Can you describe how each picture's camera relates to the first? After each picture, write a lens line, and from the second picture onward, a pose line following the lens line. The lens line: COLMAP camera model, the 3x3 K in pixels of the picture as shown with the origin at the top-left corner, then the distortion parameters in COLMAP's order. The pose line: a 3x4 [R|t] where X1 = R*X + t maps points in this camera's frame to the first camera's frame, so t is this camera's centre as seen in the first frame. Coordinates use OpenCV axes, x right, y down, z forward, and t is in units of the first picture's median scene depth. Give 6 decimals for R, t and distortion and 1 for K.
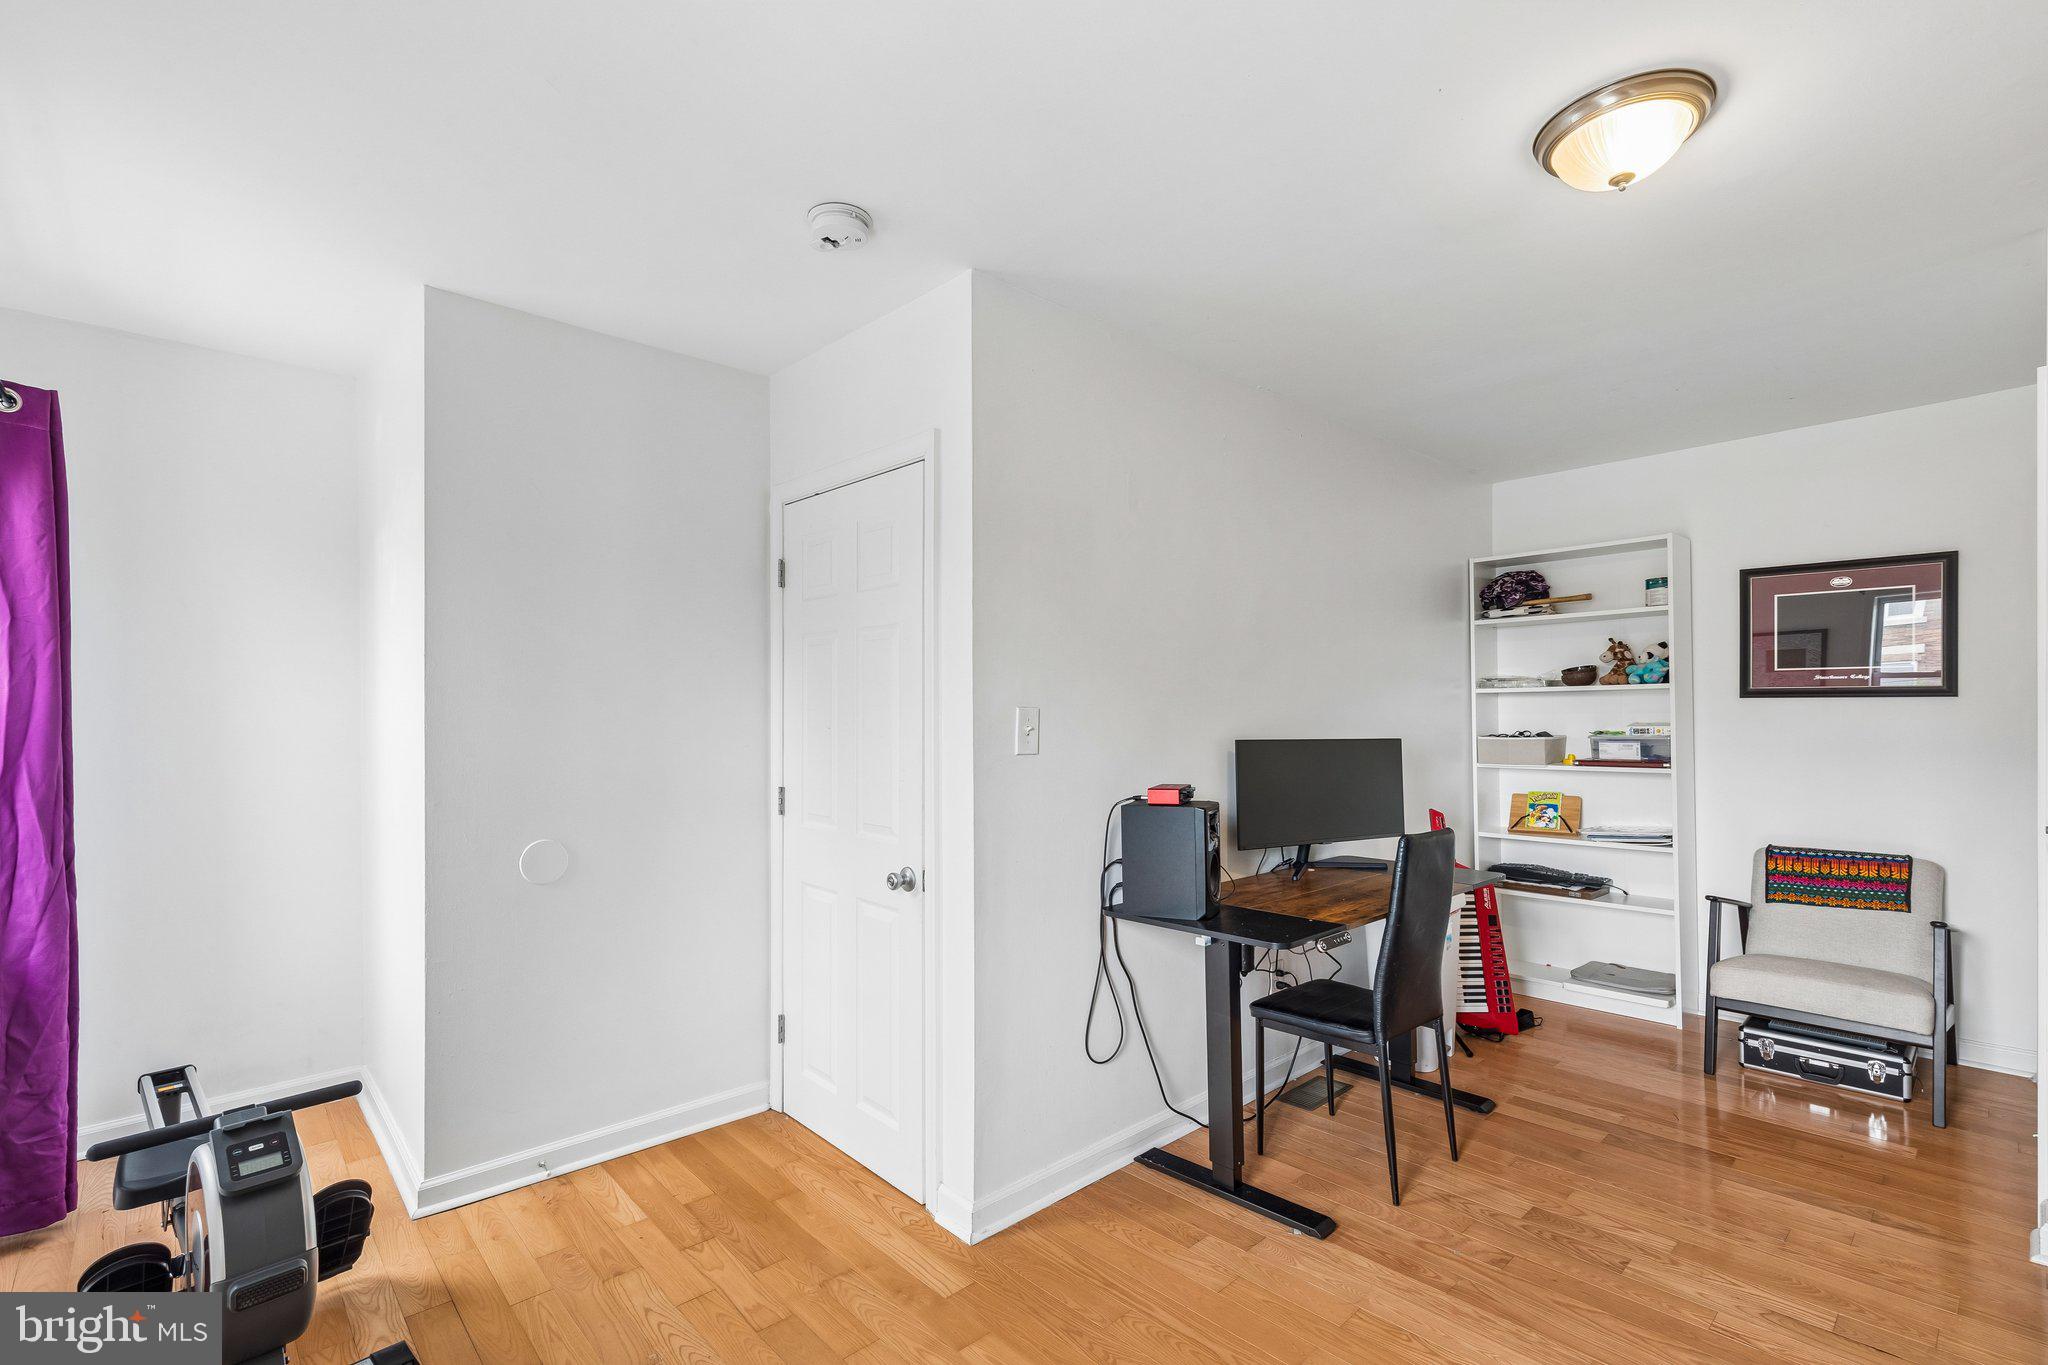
lens RADIAL K [[930.5, 0, 1022.4], [0, 930.5, 703.2], [0, 0, 1]] dist [0.000389, -0.000011]
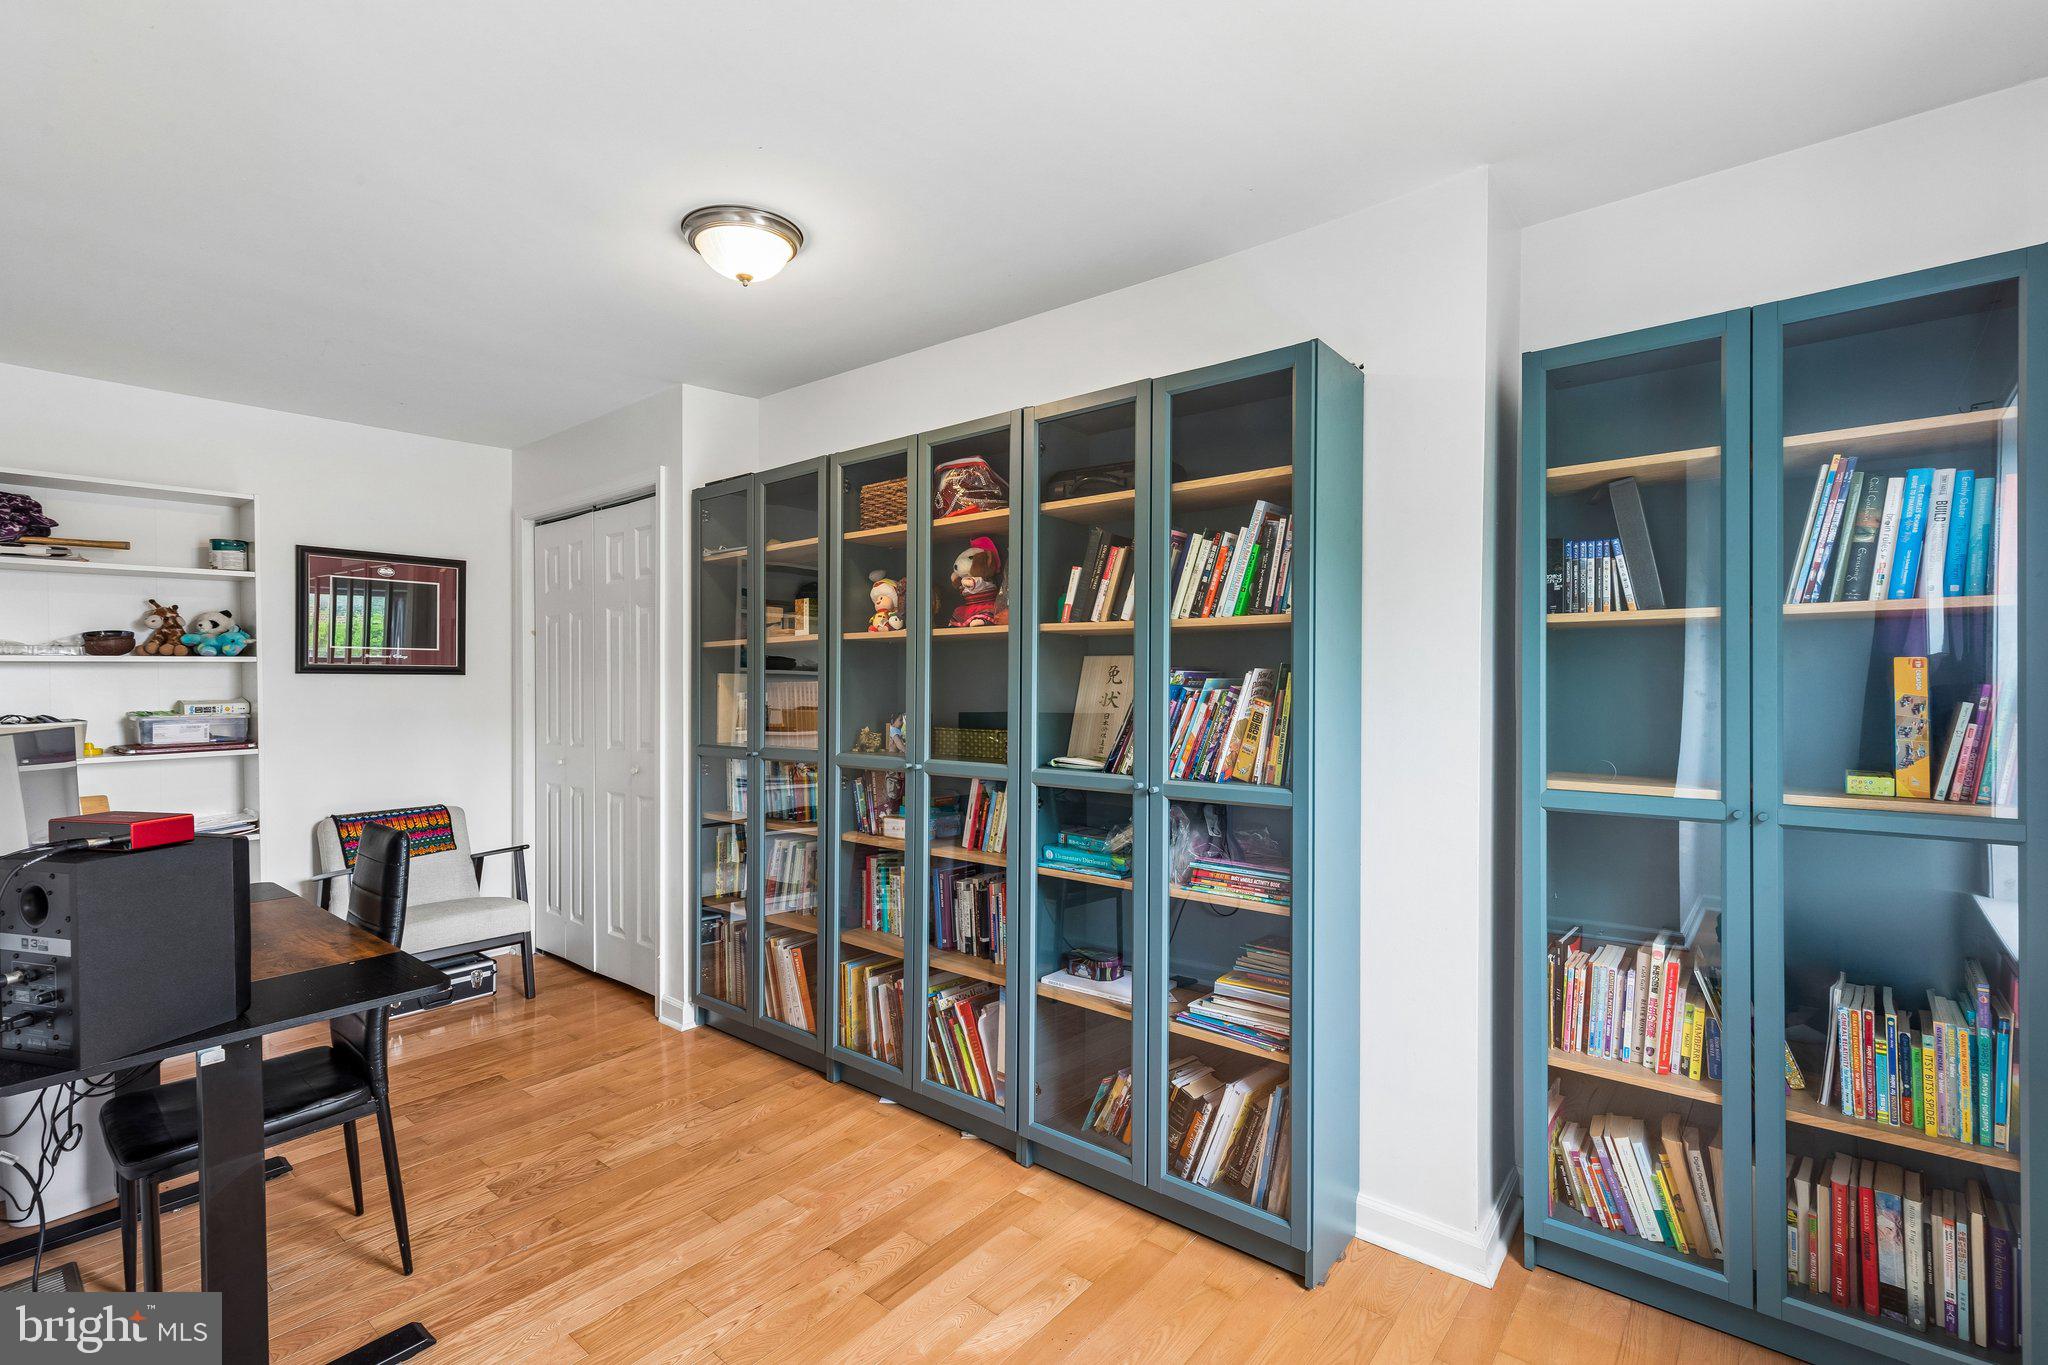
lens RADIAL K [[934.6, 0, 1028.0], [0, 934.6, 679.7], [0, 0, 1]] dist [0.008943, -0.000717]
pose [[-0.140530, 0.006423, 0.990056, -0.344980], [-0.004269, 0.999966, -0.007093, 0.004996], [-0.990067, -0.005224, -0.140498, 0.378448]]
